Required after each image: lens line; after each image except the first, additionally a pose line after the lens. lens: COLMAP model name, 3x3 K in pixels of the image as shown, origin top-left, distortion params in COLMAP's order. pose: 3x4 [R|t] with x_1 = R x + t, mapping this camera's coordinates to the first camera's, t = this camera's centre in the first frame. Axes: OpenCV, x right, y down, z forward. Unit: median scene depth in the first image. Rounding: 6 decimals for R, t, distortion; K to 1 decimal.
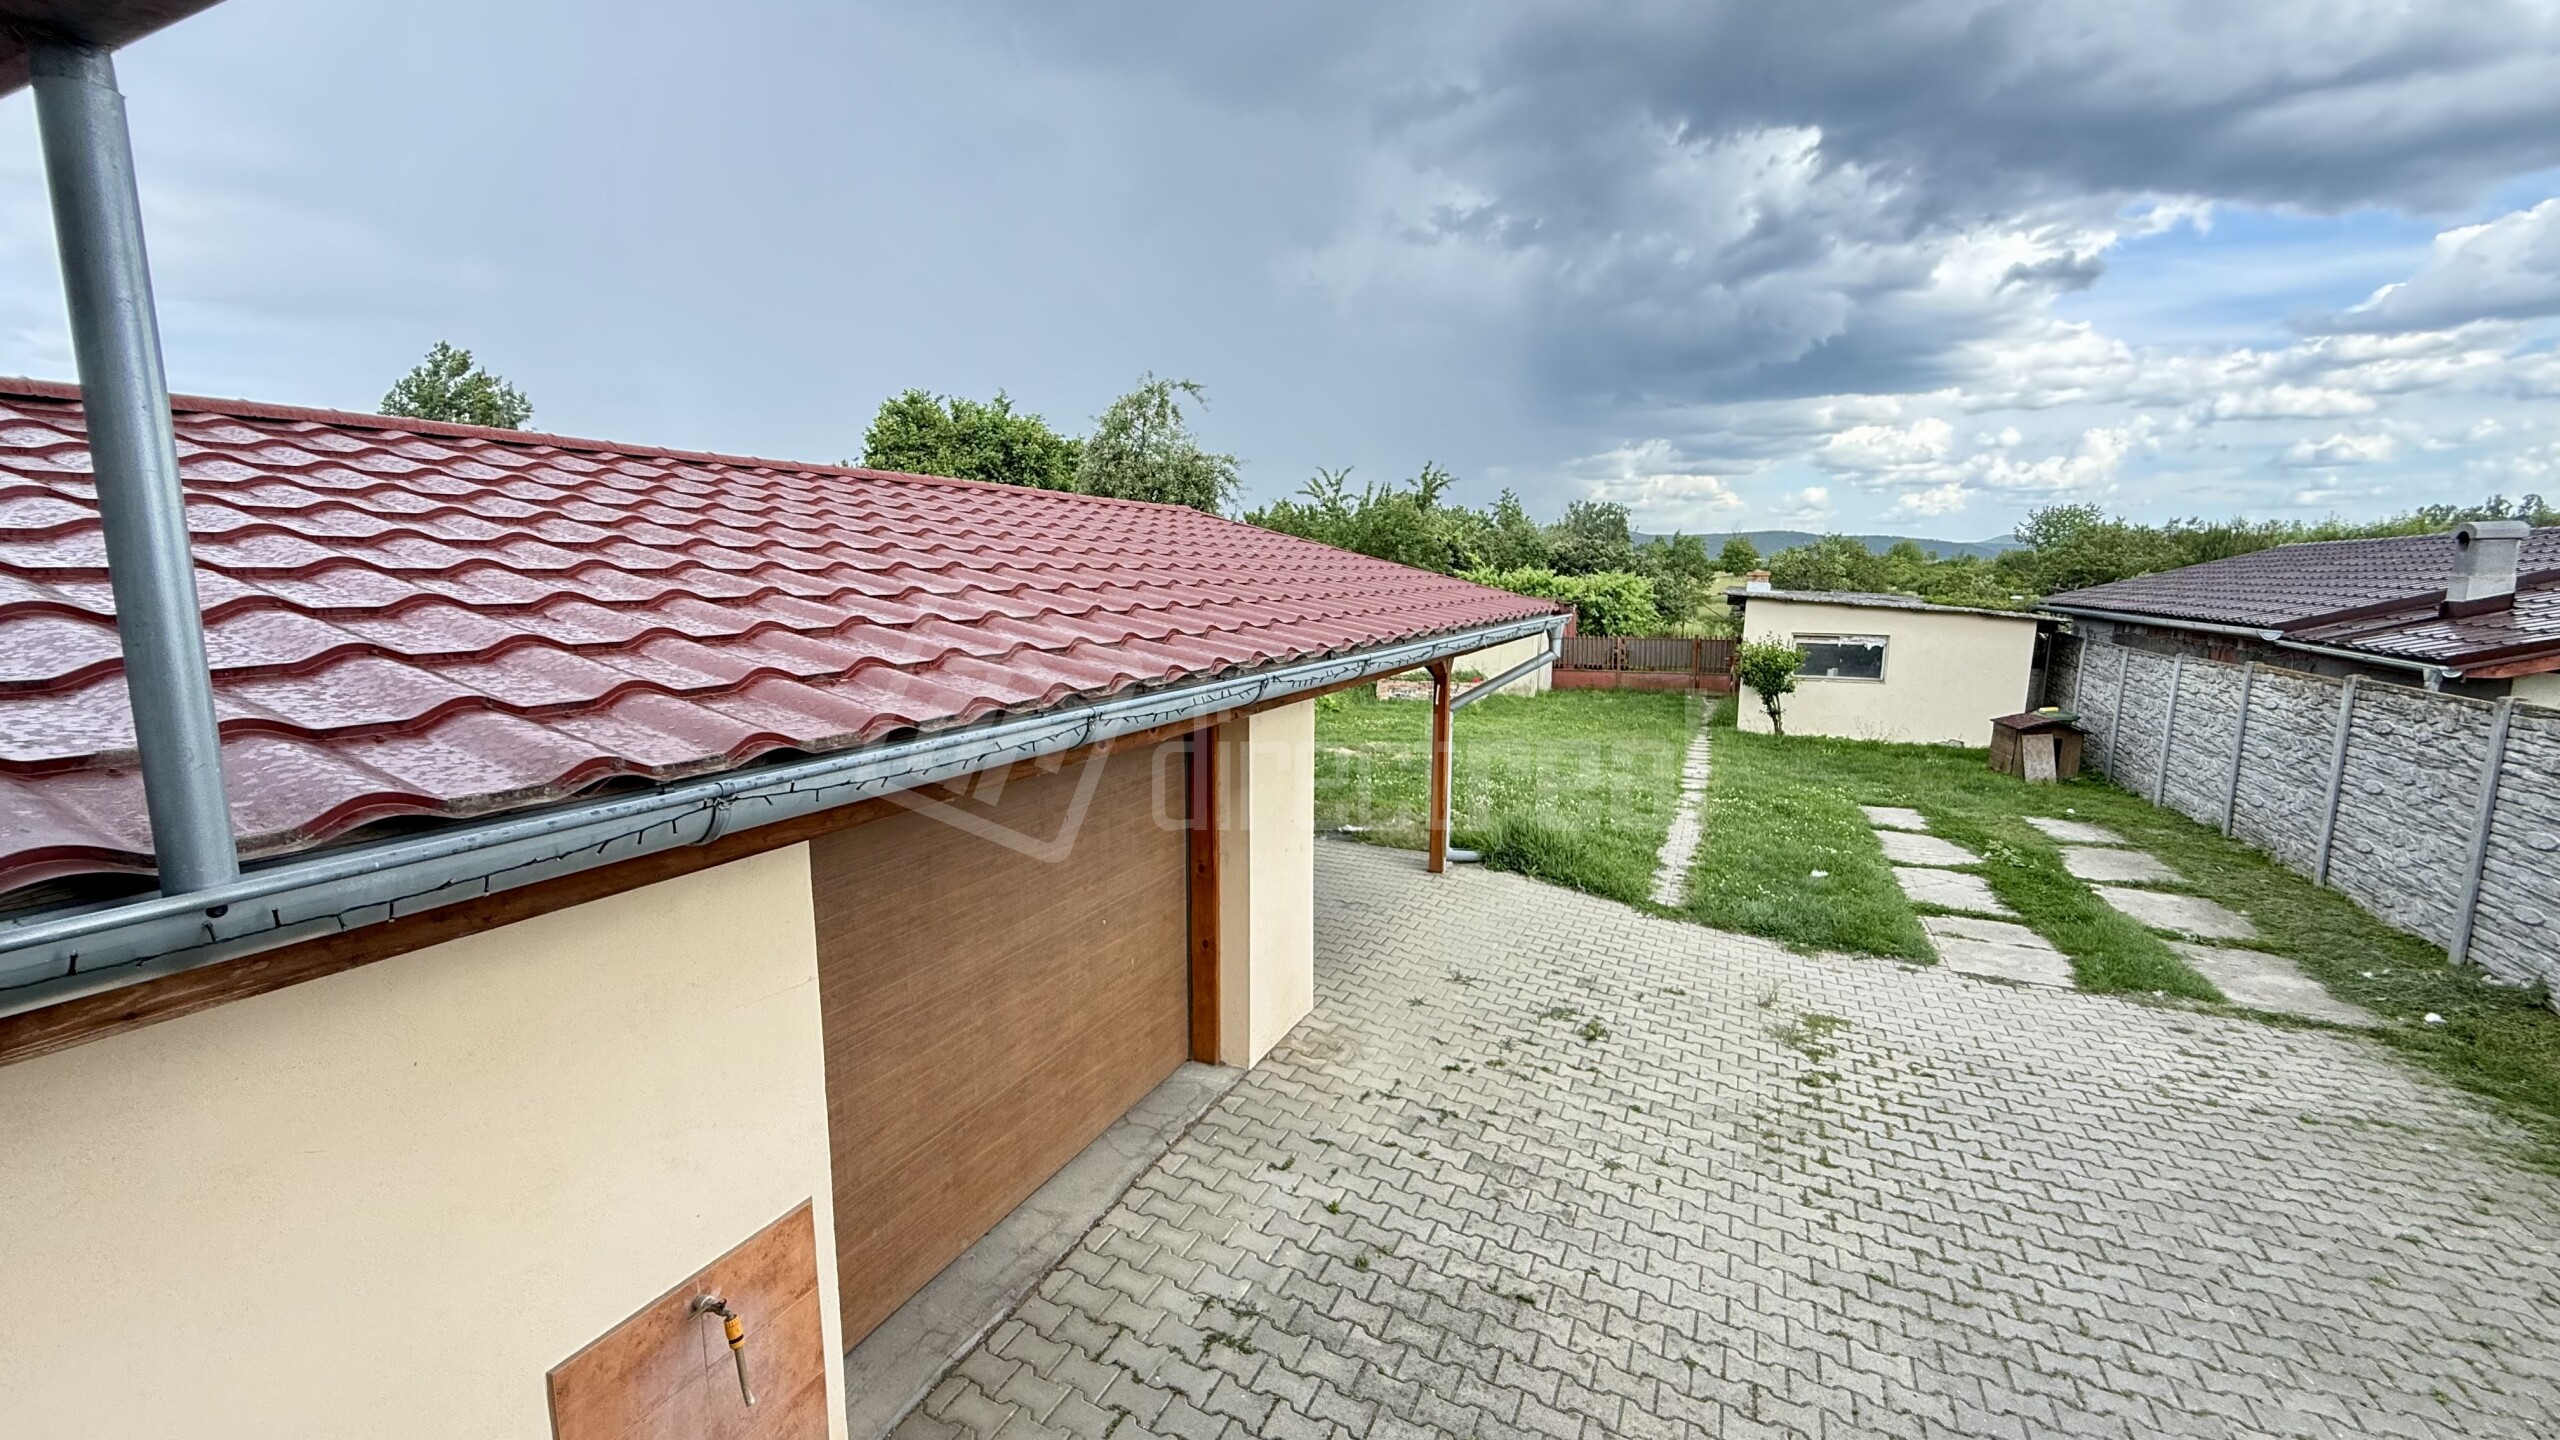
lens RADIAL K [[1020.4, 0, 1282.1], [0, 1020.4, 711.0], [0, 0, 1]] dist [-0.000757, 0.000596]
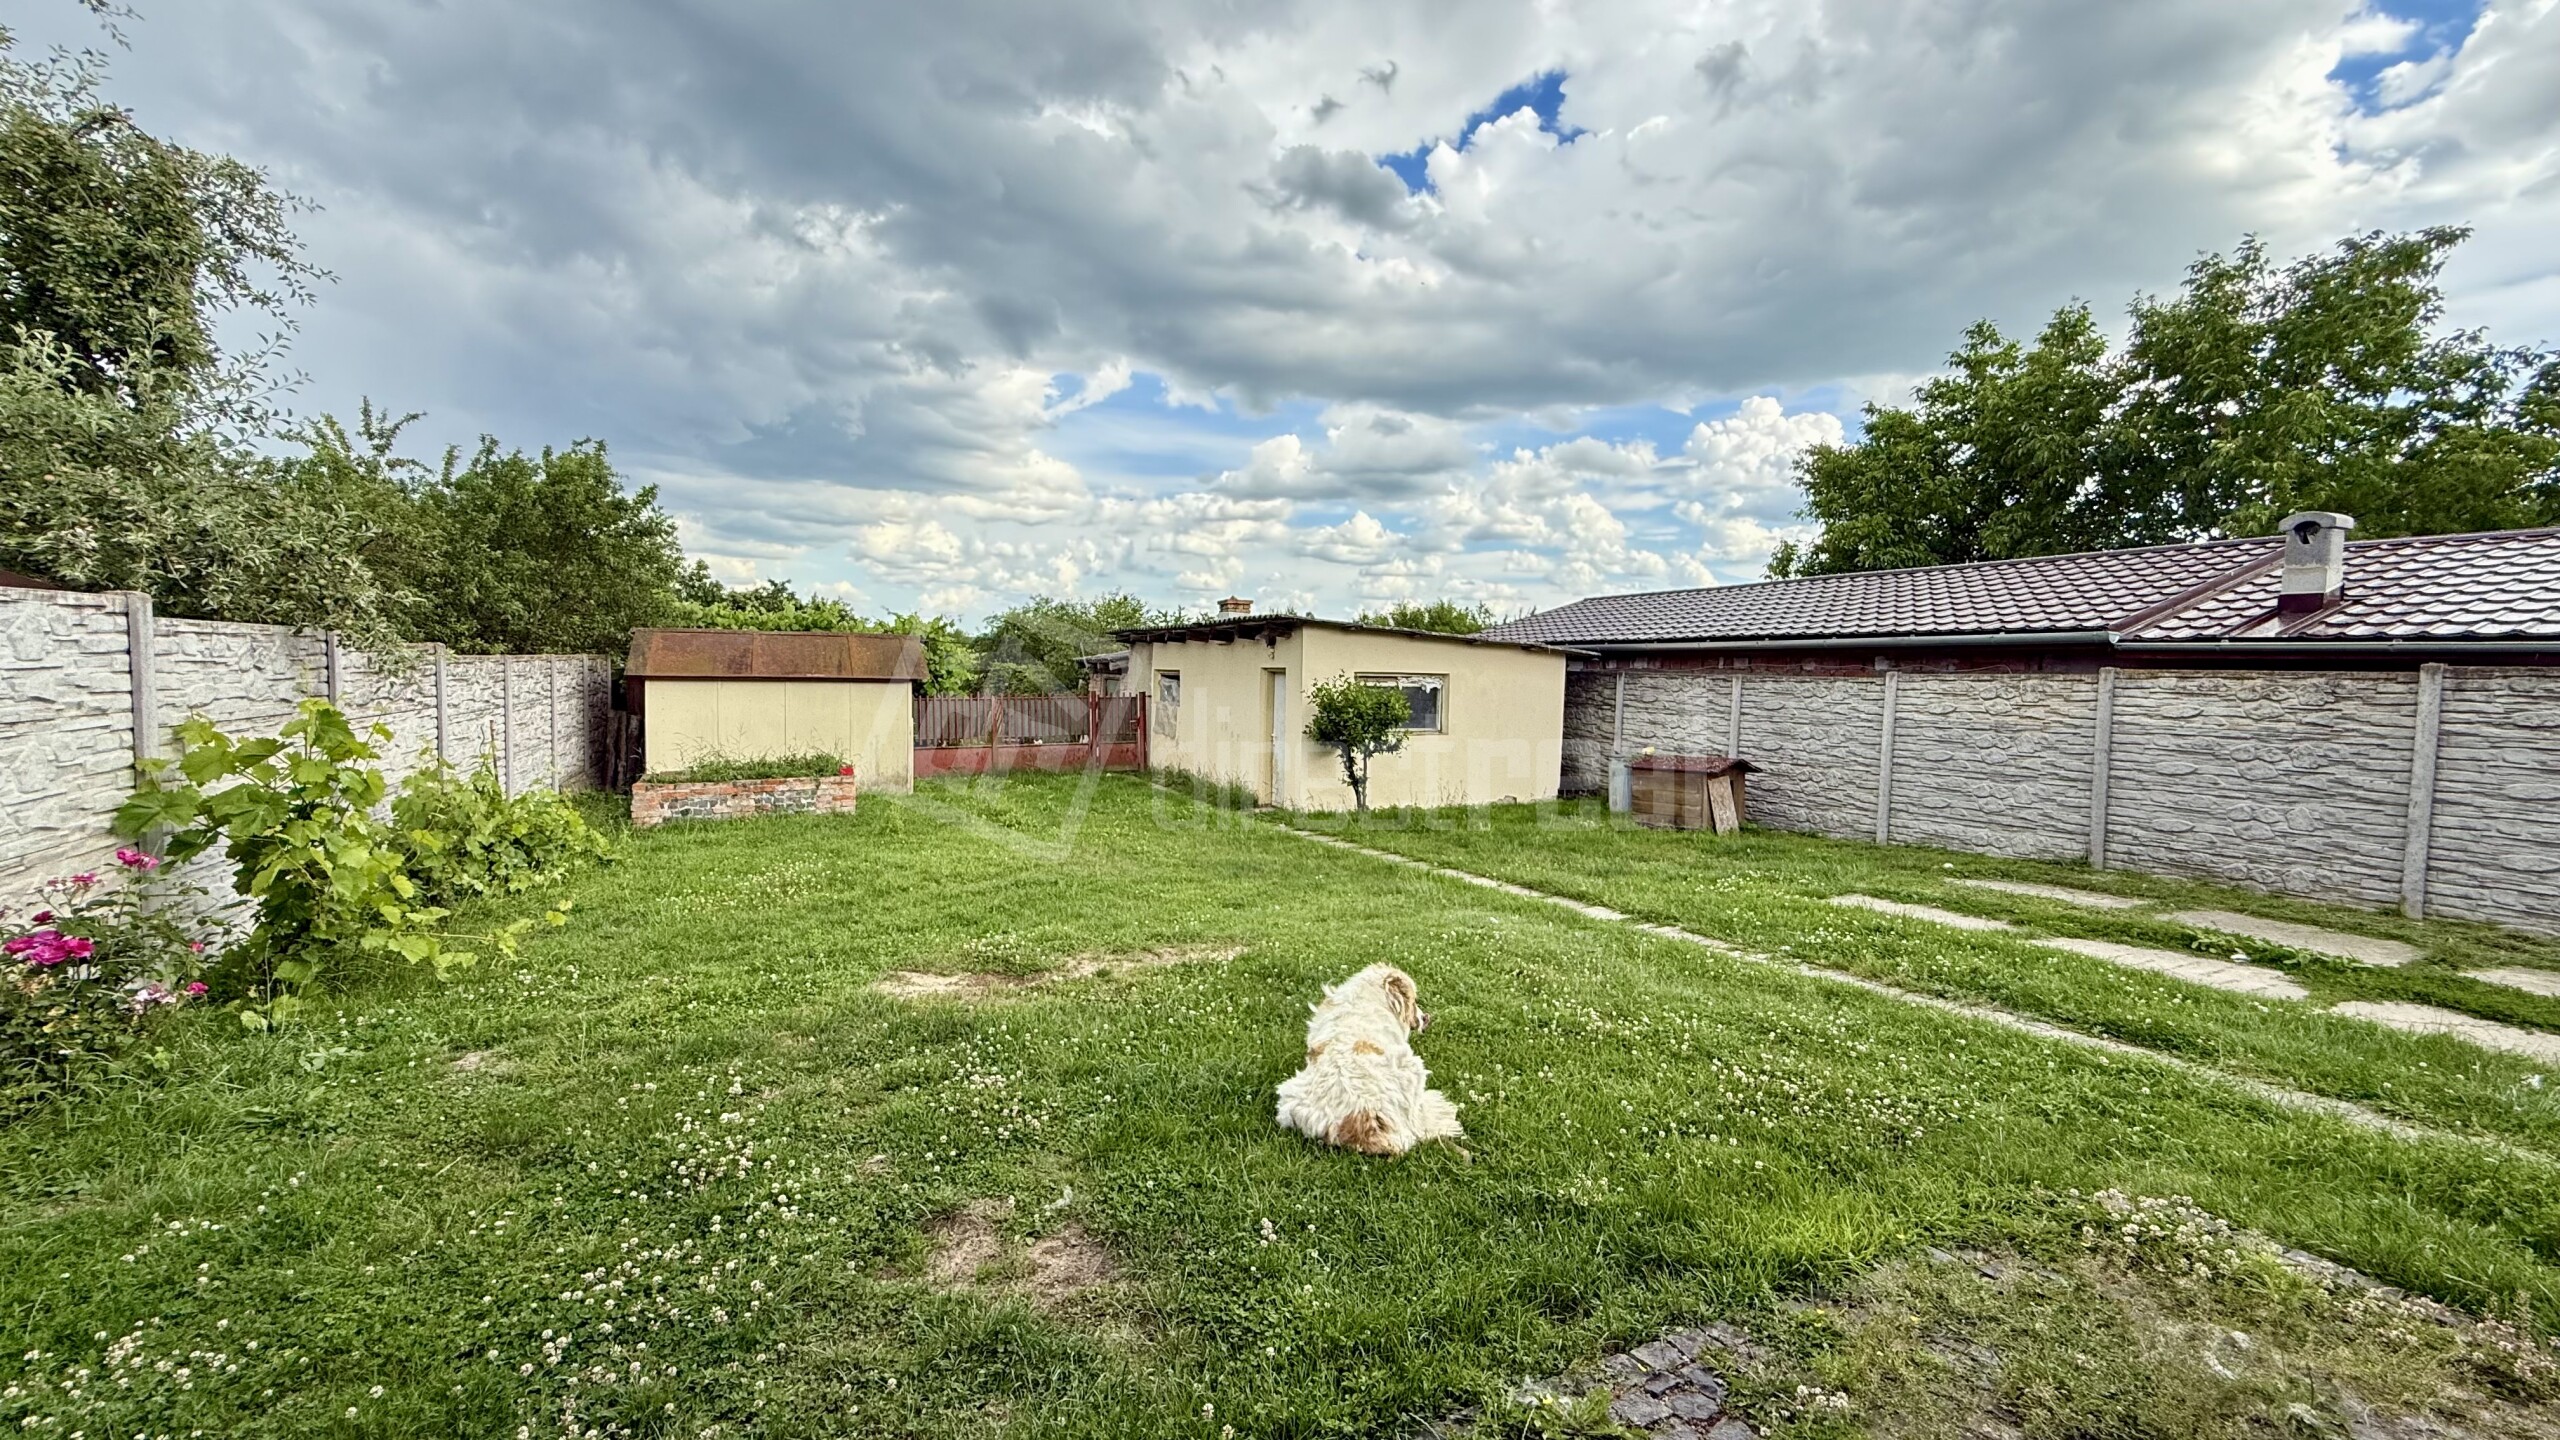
lens RADIAL K [[1020.4, 0, 1296.9], [0, 1020.4, 766.7], [0, 0, 1]] dist [-0.000757, 0.000596]
pose [[0.627345, -0.068840, 0.775693, -0.276162], [0.091914, 0.995668, 0.014026, -0.057969], [-0.773298, 0.062498, 0.630955, 1.479002]]
